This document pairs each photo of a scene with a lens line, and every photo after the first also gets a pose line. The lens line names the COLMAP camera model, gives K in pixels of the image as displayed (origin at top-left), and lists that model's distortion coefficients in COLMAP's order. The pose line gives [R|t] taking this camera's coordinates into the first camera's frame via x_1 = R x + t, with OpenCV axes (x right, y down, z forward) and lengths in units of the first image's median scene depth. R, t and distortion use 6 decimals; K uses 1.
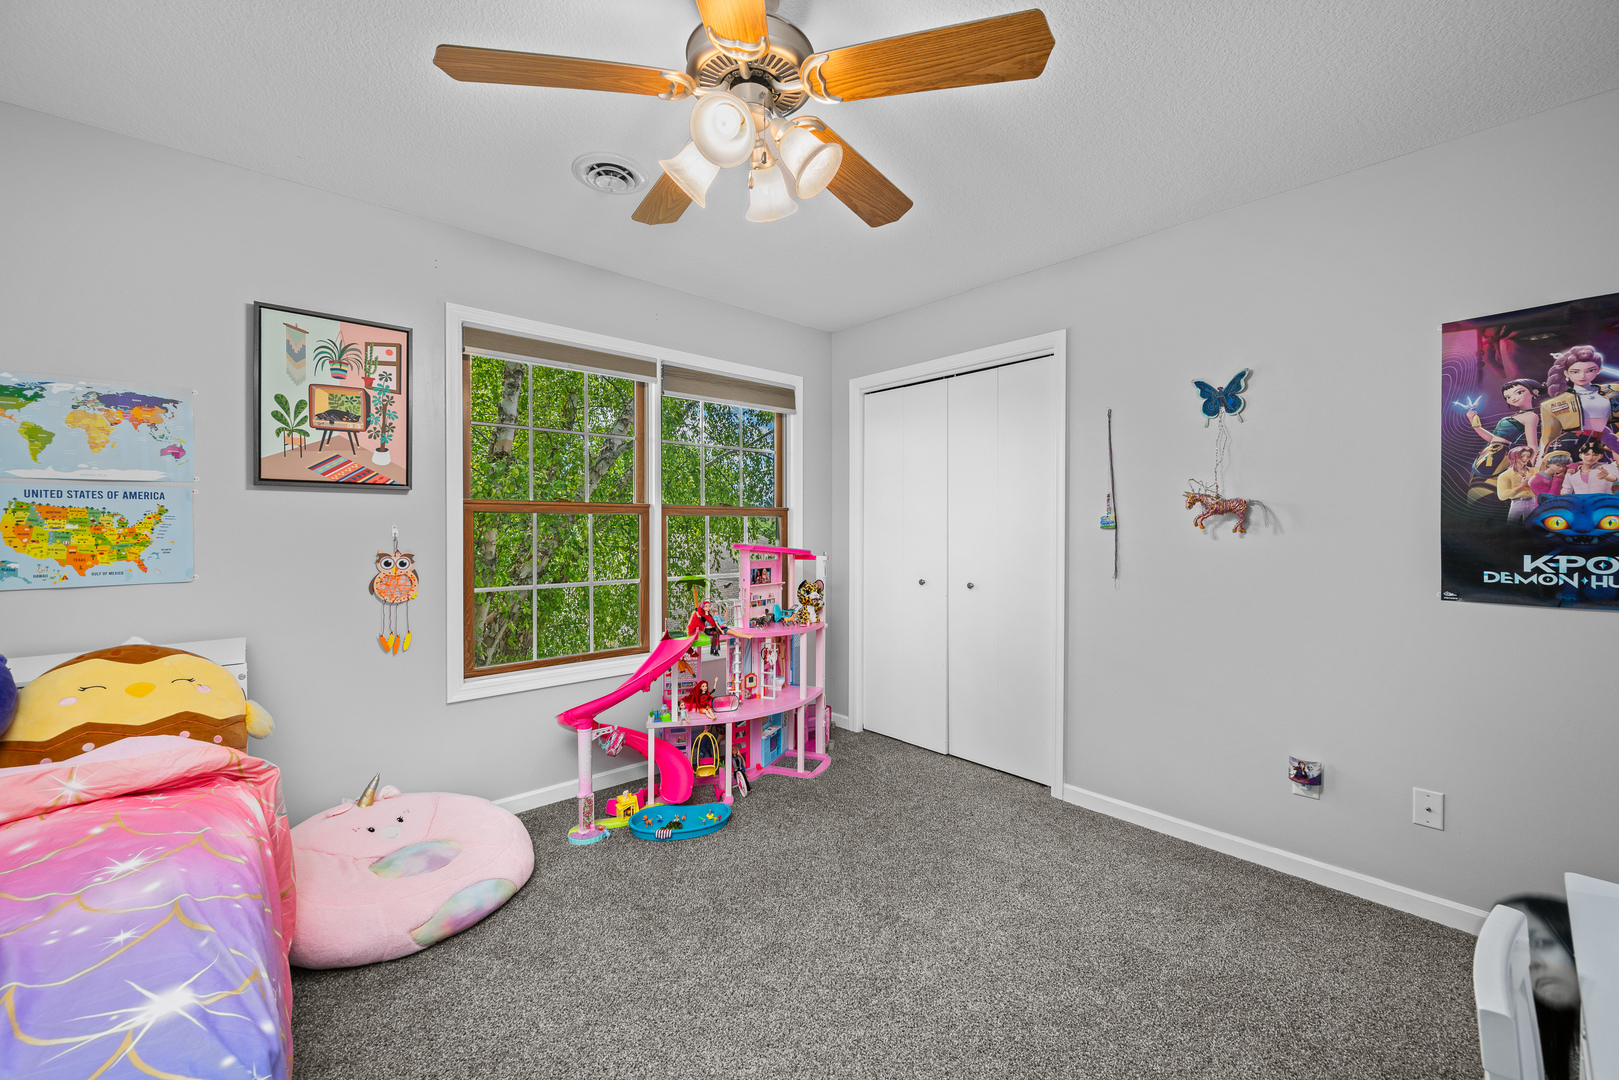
lens RADIAL K [[638.9, 0, 816.8], [0, 638.9, 533.6], [0, 0, 1]] dist [0.000270, 0.000491]
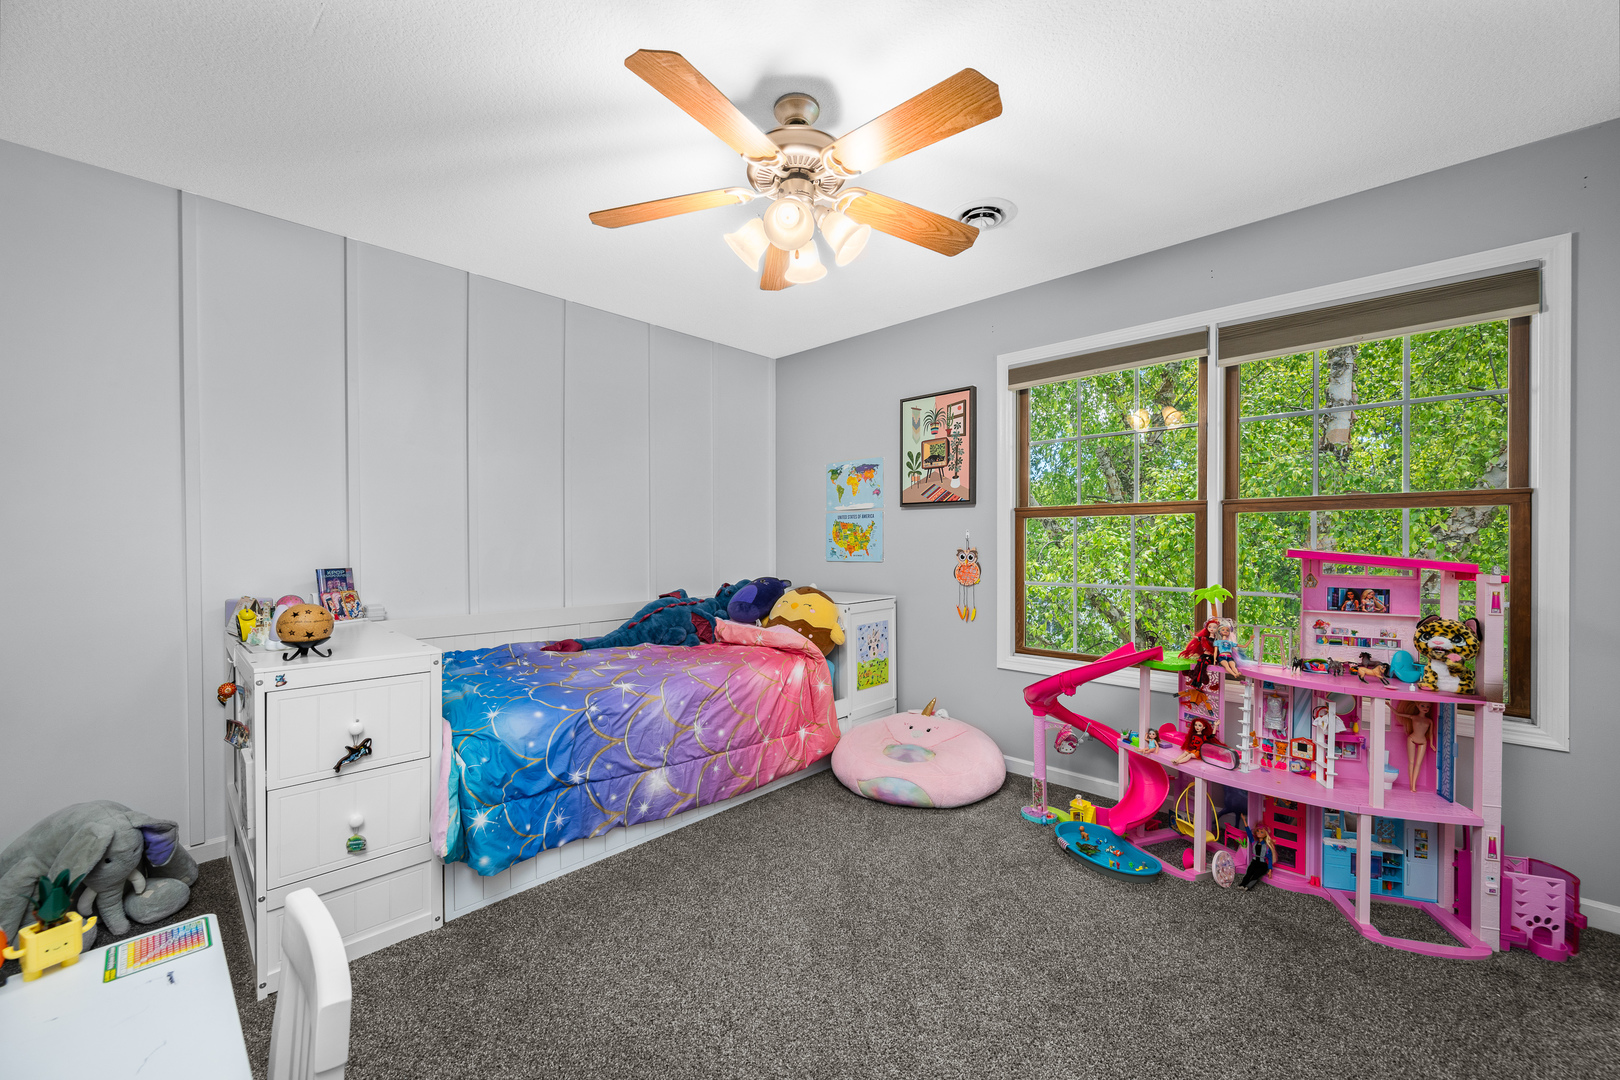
lens RADIAL K [[639.3, 0, 817.5], [0, 639.3, 543.5], [0, 0, 1]] dist [0.000270, 0.000491]
pose [[0.084559, 0.002648, -0.996415, 0.740239], [-0.007739, 0.999968, 0.002001, 0.017675], [0.996388, 0.007542, 0.084577, 0.584547]]
